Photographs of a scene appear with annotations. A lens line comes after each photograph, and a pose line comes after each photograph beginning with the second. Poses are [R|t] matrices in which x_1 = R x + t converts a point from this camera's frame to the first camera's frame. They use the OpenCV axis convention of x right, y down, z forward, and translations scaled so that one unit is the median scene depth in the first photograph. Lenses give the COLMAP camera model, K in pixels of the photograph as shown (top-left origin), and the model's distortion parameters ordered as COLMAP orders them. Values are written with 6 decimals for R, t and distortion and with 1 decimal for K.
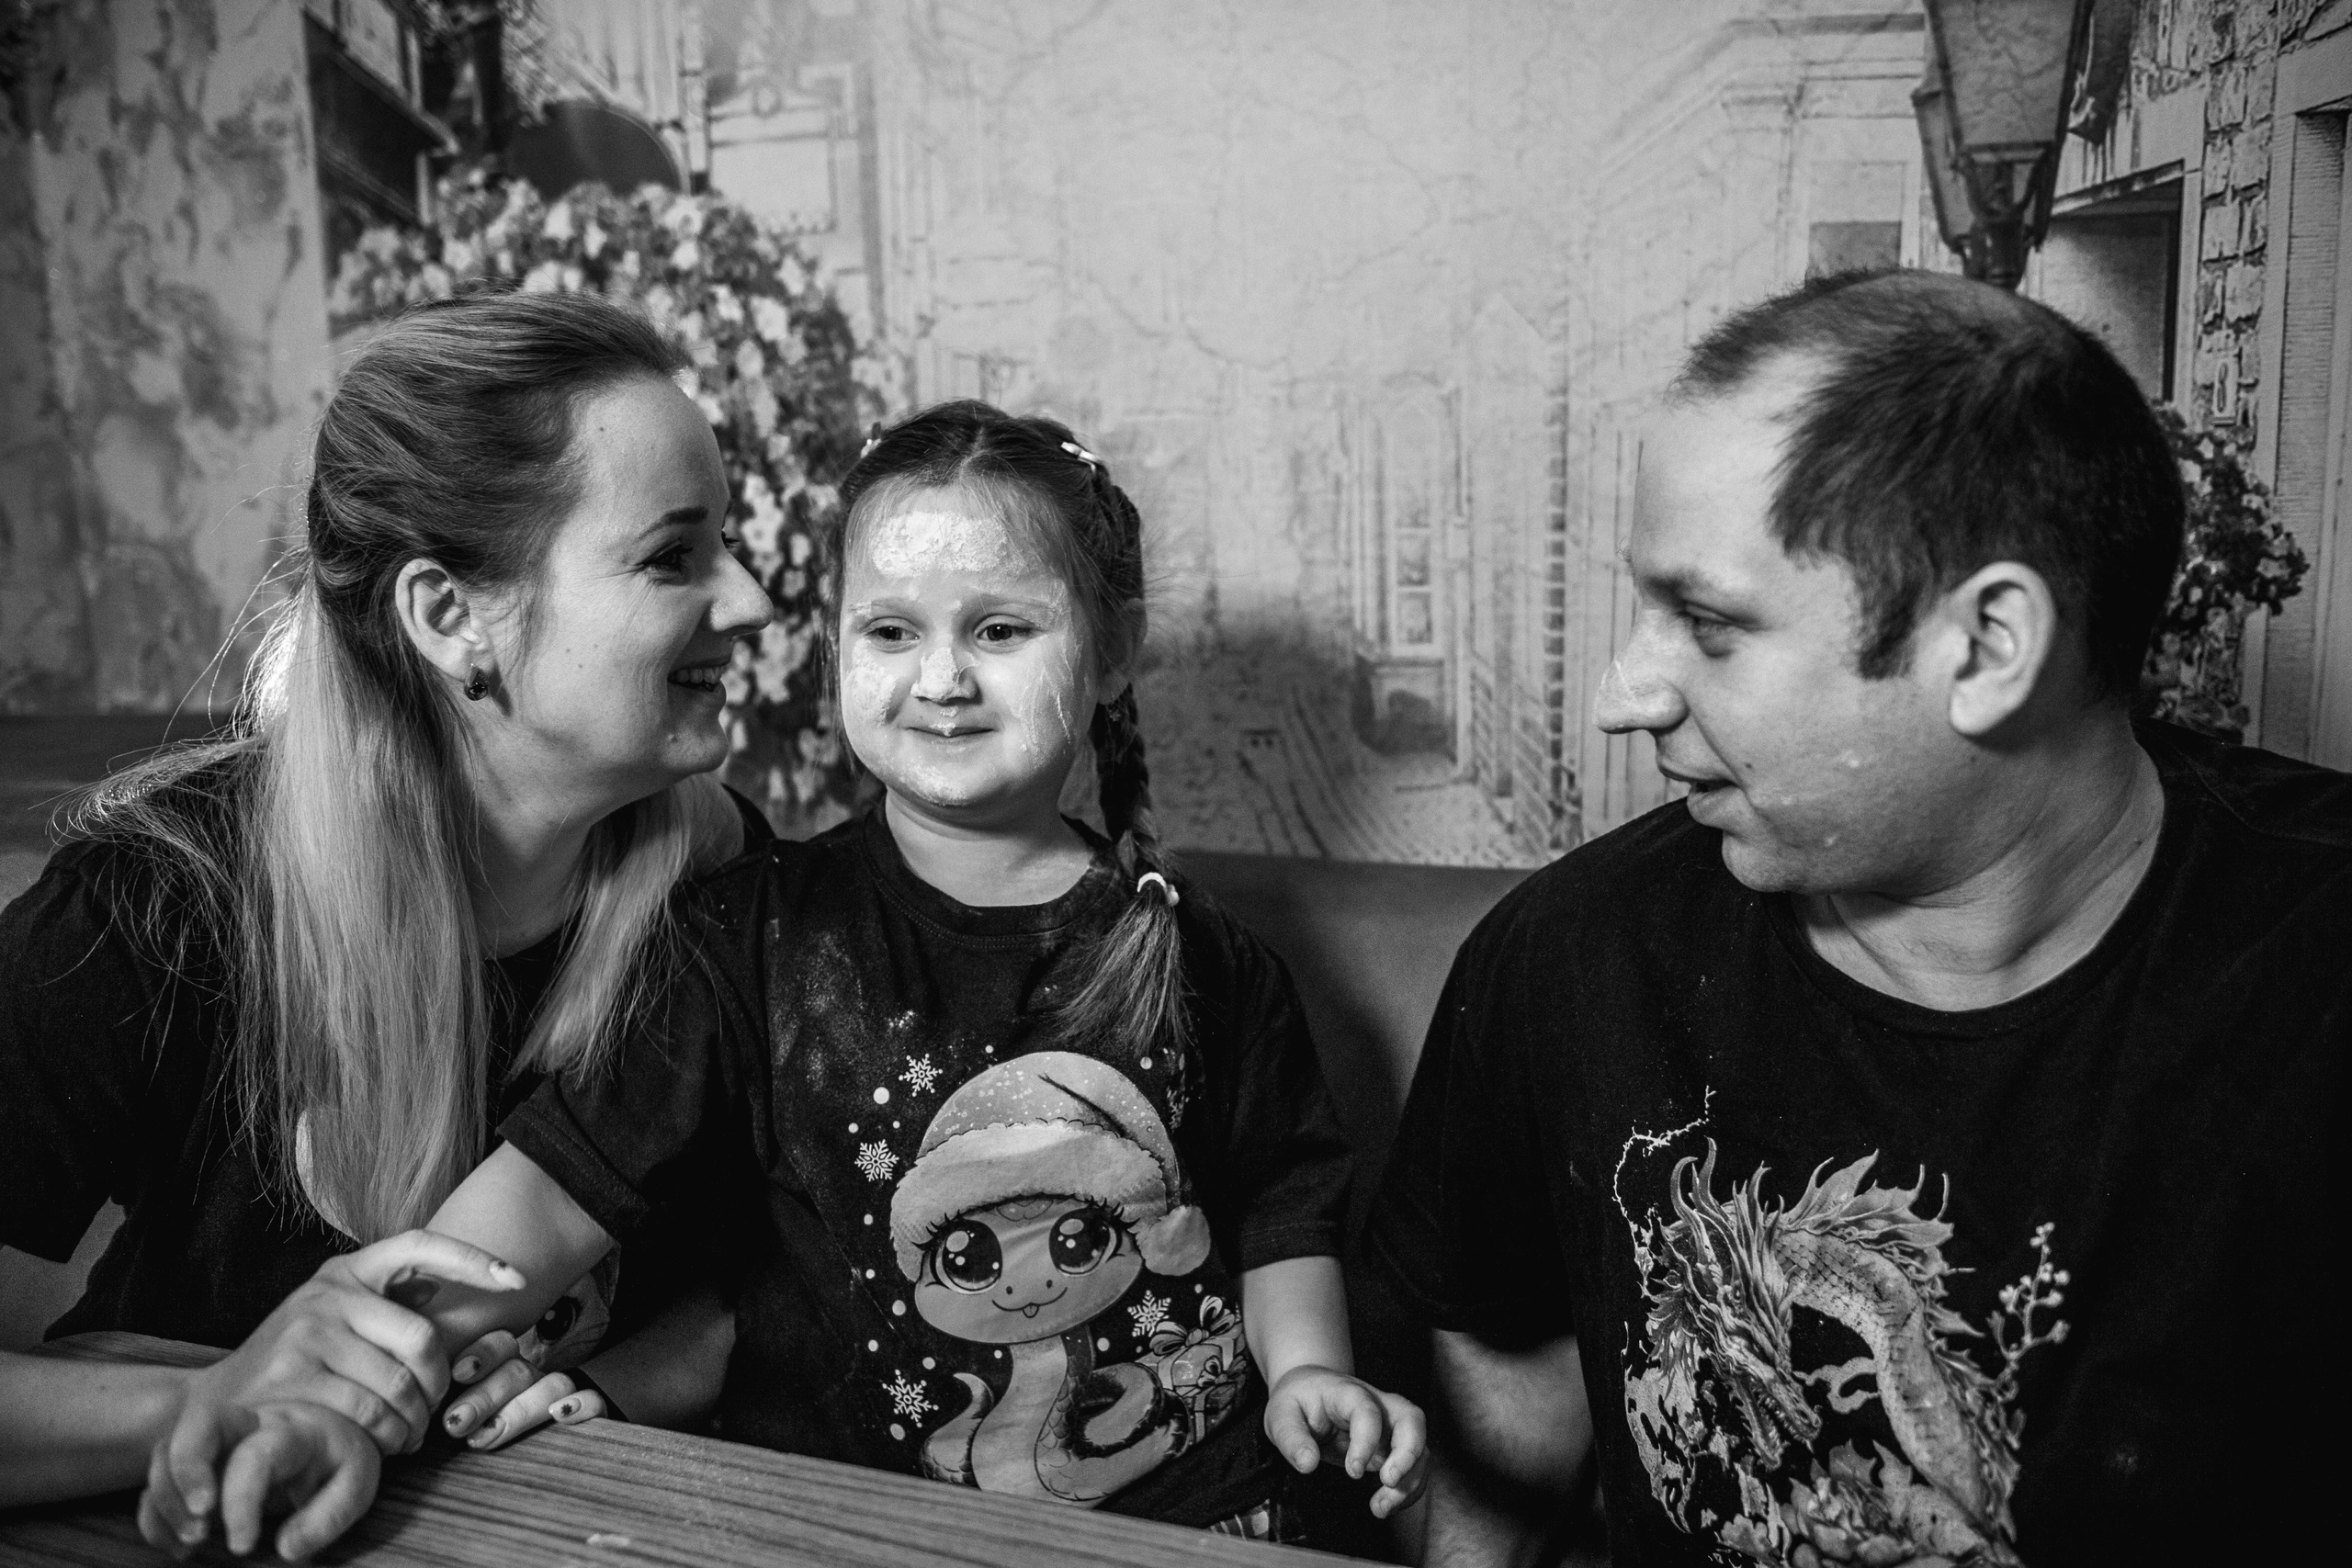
lens RADIAL K [[1979.6, 0, 1183.6], [0, 1979.6, 775.7], [0, 0, 1]] dist [-0.076147, 0.070703]
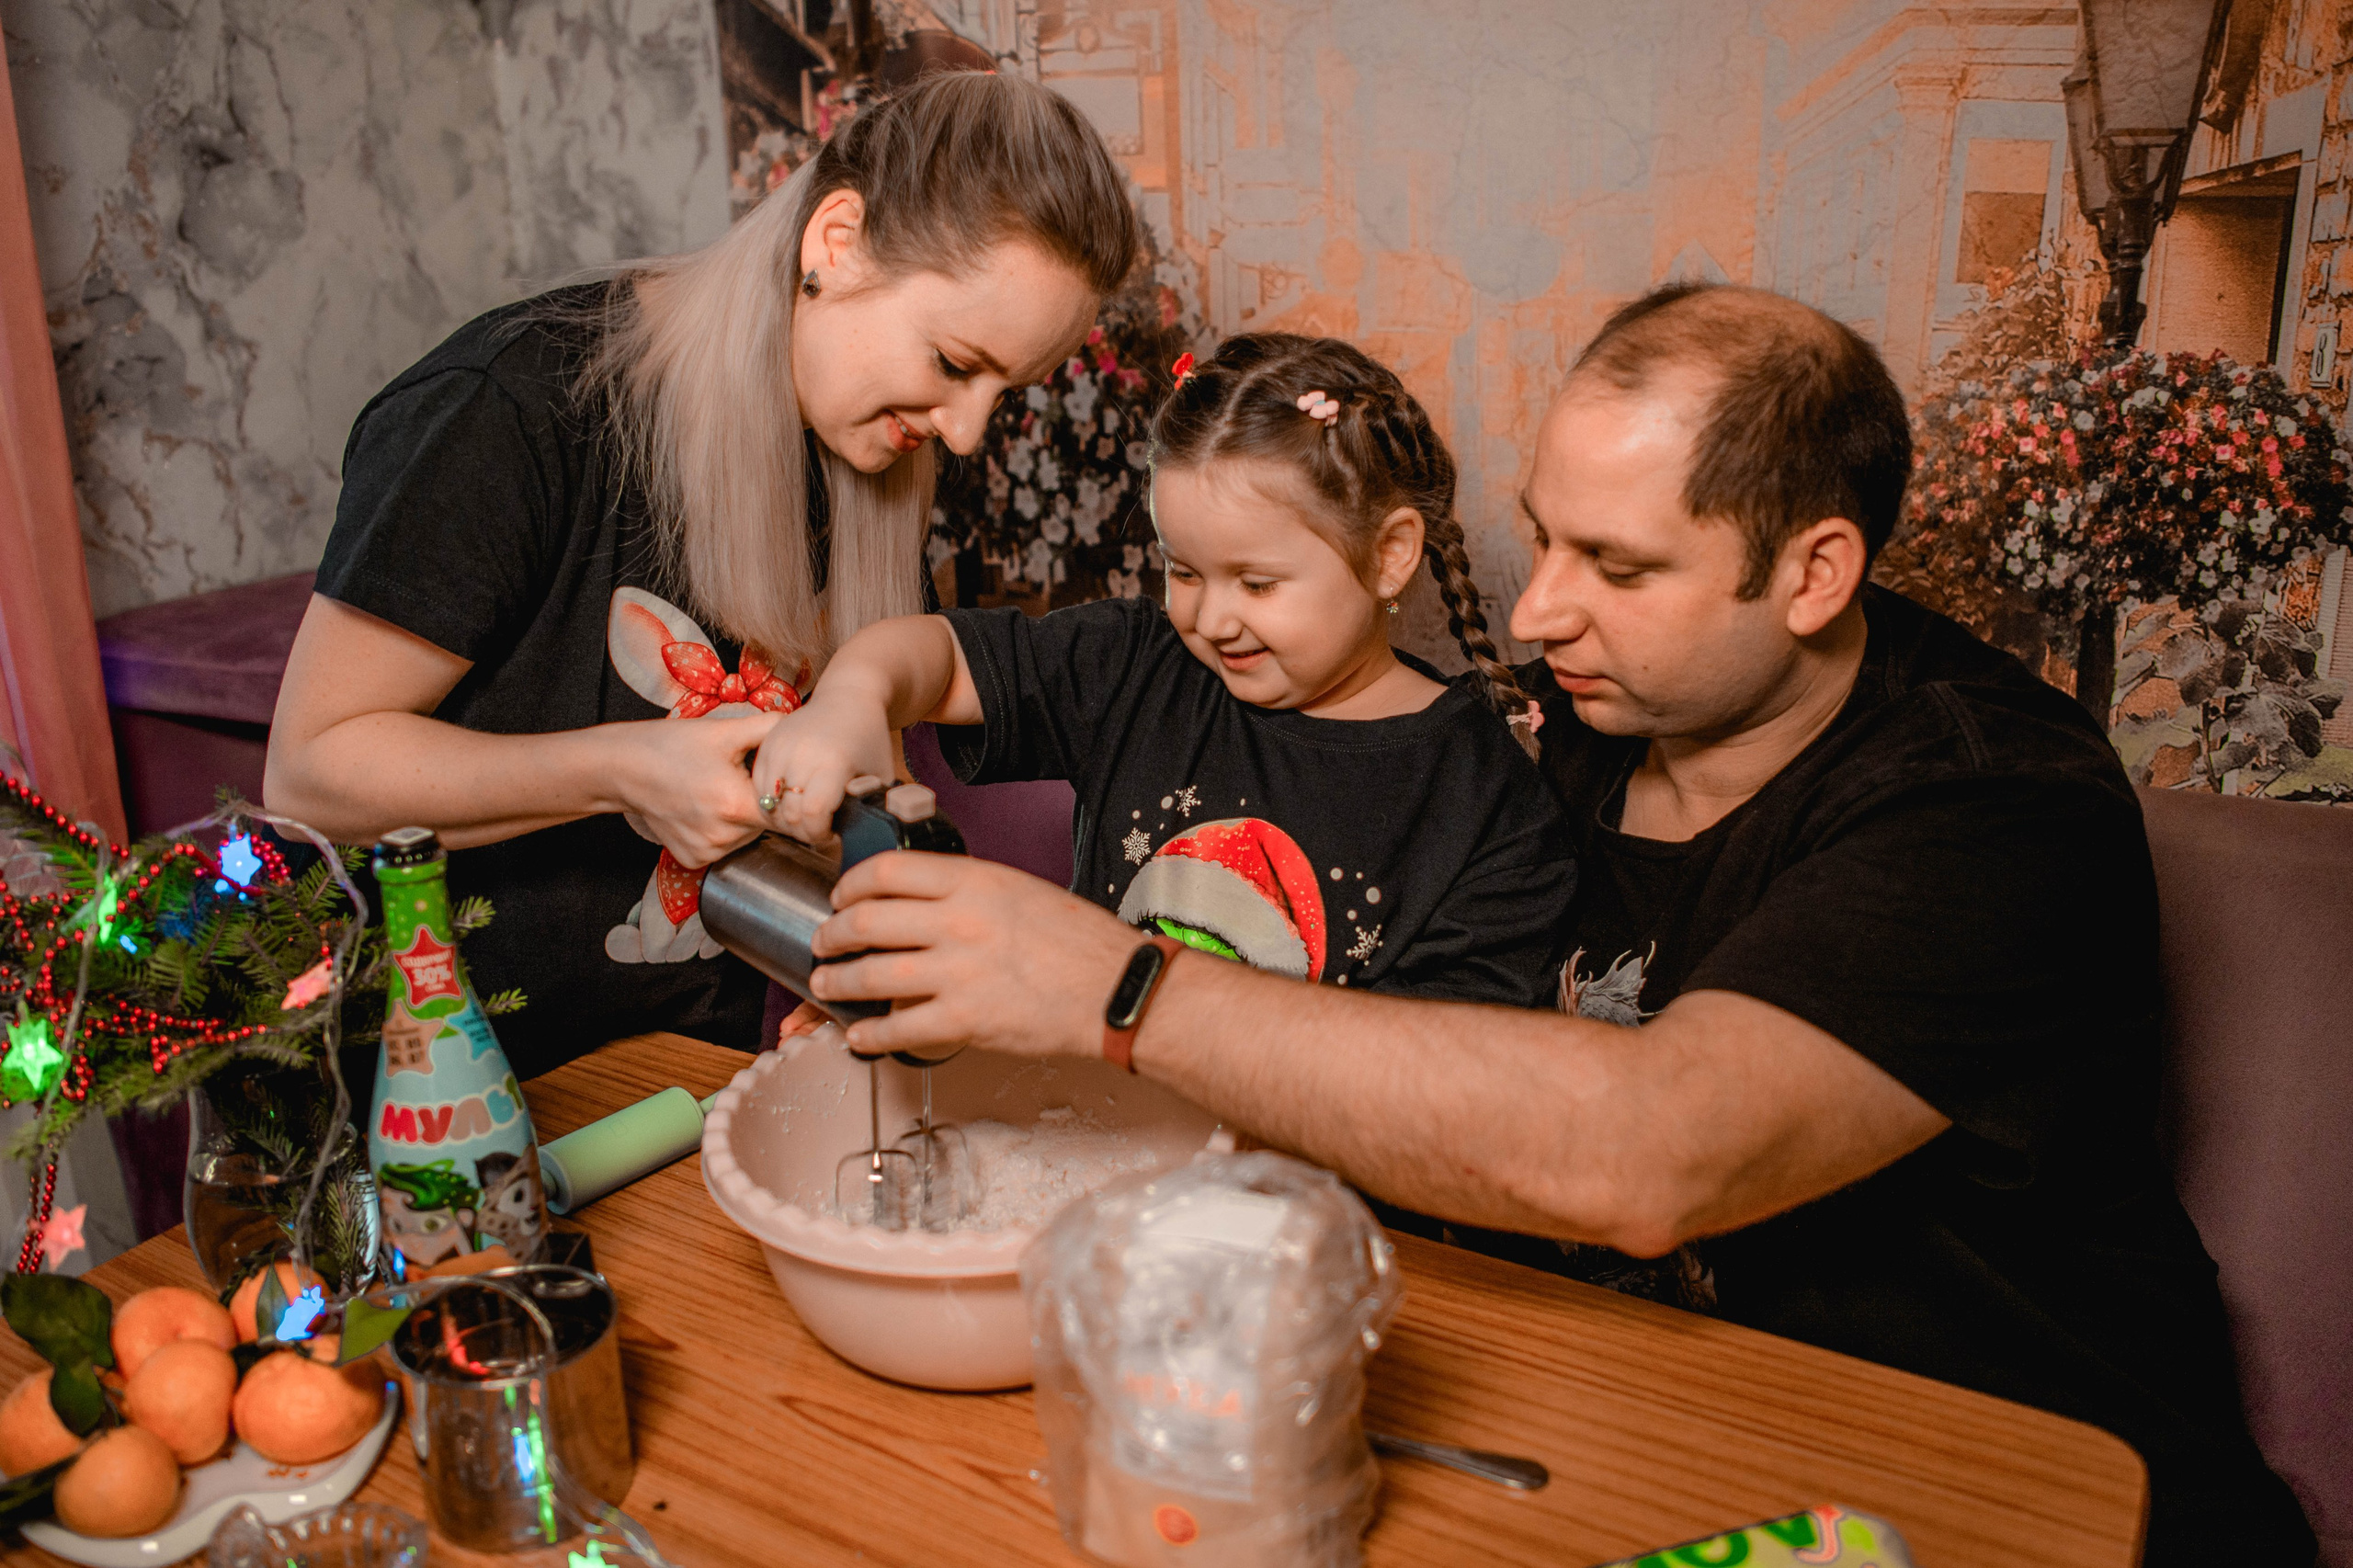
lens RADIAL K [[2105.3, 0, 1085.9], [0, 2105.3, 790.6], [0, 0, 1]] dist [-0.077608, 0.071481]
pose [[0.975209, 0.052849, -0.214884, 0.084844], [-0.018506, 0.987139, 0.158792, -0.104244], [0.220513, -0.150879, 0.963644, -0.295524]]
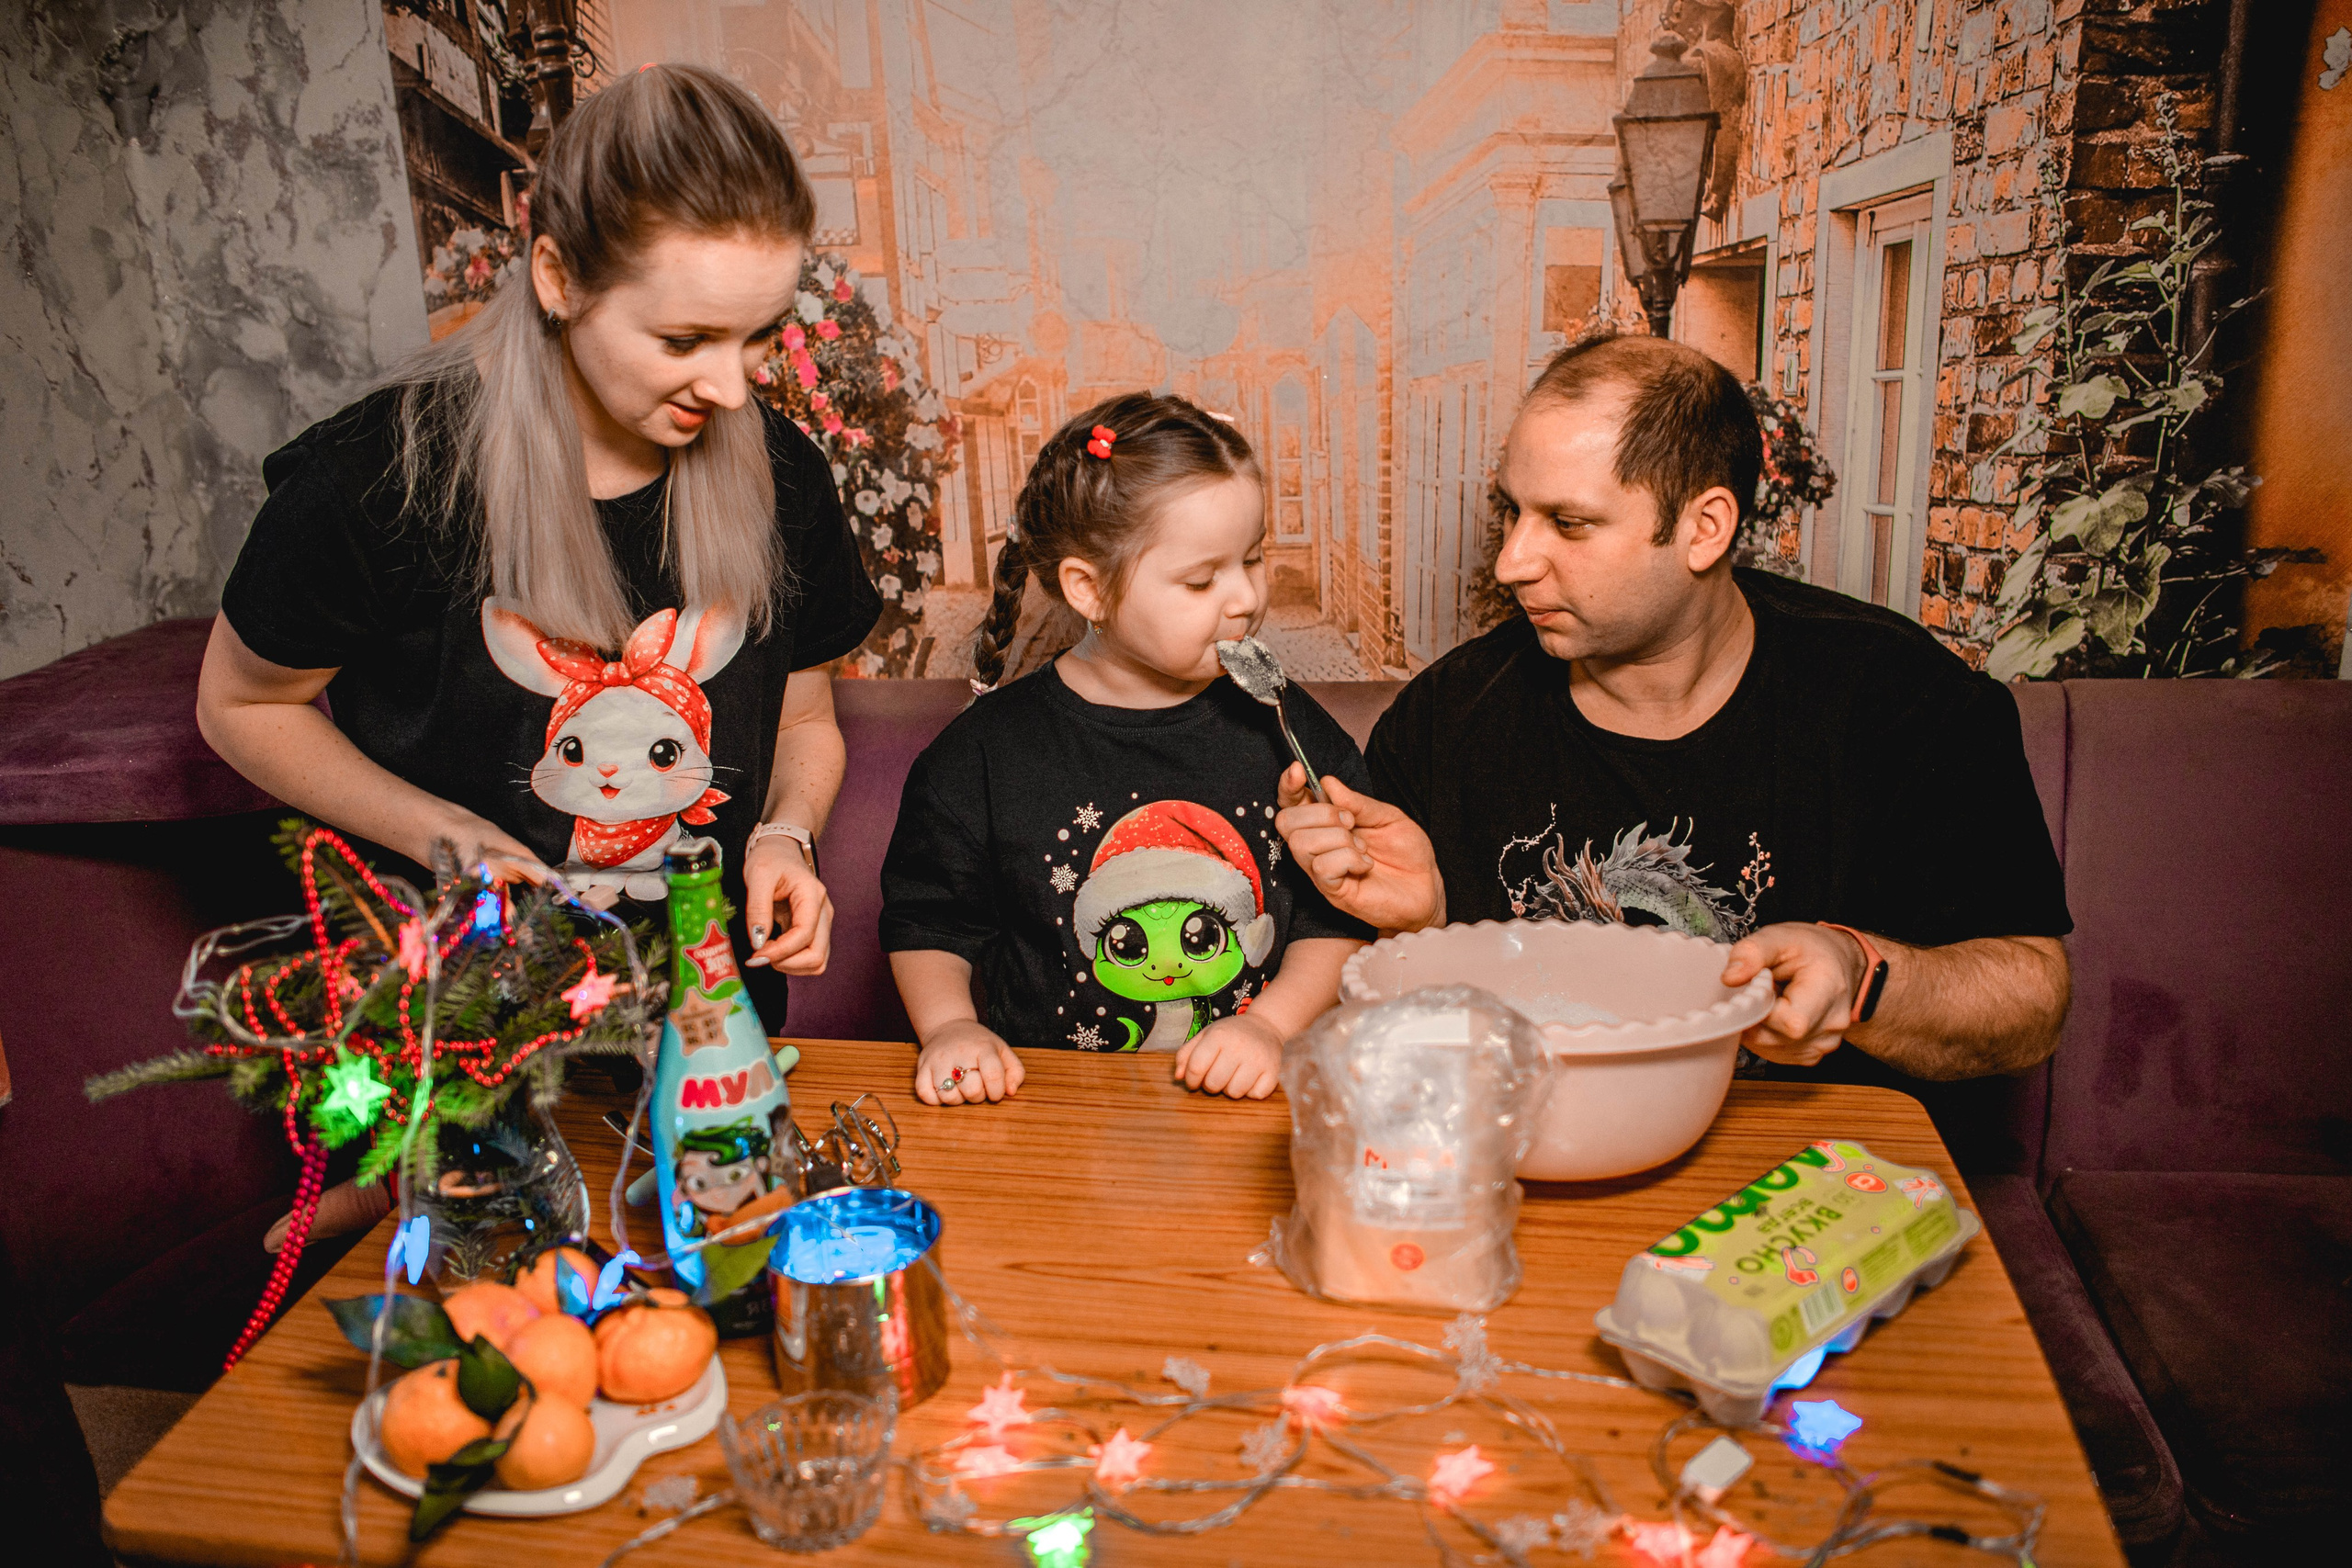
lens RADIAL K [[1979.6, 0, 1195.2], [0, 1979.6, 798.4], [0, 0, 1]] dist [-0.076147, 0.070703]
pose [[0.979526, -0.072300, 0.187889, -0.248165], [0.044036, 0.987633, 0.150471, -0.095421], [-0.196444, -0.139116, 0.970596, -0.470645]]
